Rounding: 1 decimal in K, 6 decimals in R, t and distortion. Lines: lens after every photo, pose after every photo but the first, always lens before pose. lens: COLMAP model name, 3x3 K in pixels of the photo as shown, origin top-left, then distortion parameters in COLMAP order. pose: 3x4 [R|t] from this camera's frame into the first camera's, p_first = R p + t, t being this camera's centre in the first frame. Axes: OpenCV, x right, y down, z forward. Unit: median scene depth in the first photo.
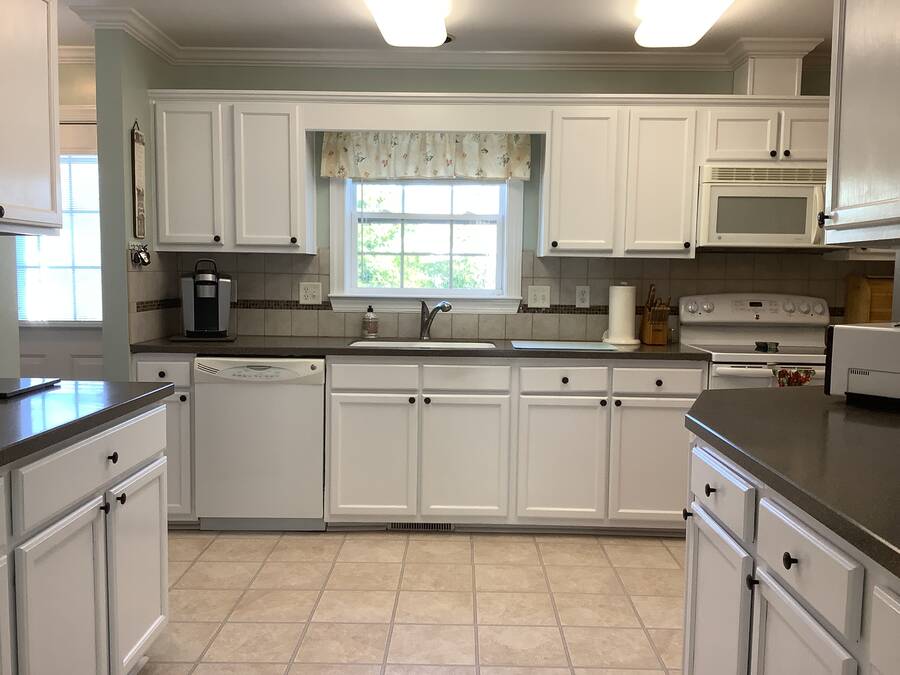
lens RADIAL K [[813.8, 0, 451.8], [0, 813.8, 335.9], [0, 0, 1]] dist [0.130168, -0.231419]
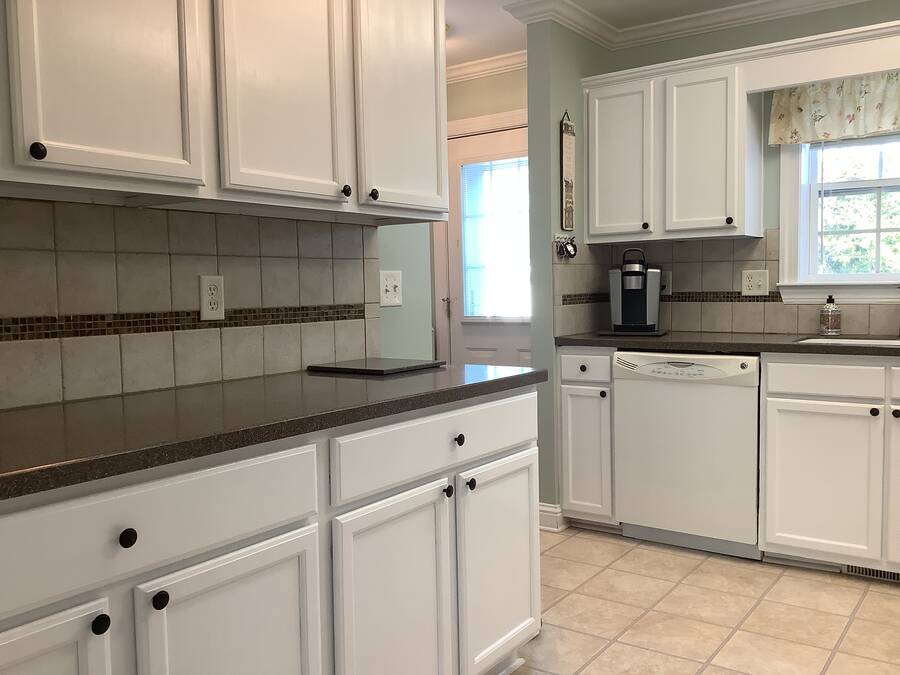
lens RADIAL K [[813.8, 0, 451.8], [0, 813.8, 335.9], [0, 0, 1]] dist [0.130168, -0.231419]
pose [[0.823241, 0.007922, -0.567637, 0.065936], [-0.015885, 0.999833, -0.009086, 0.019352], [0.567470, 0.016497, 0.823229, 0.116321]]
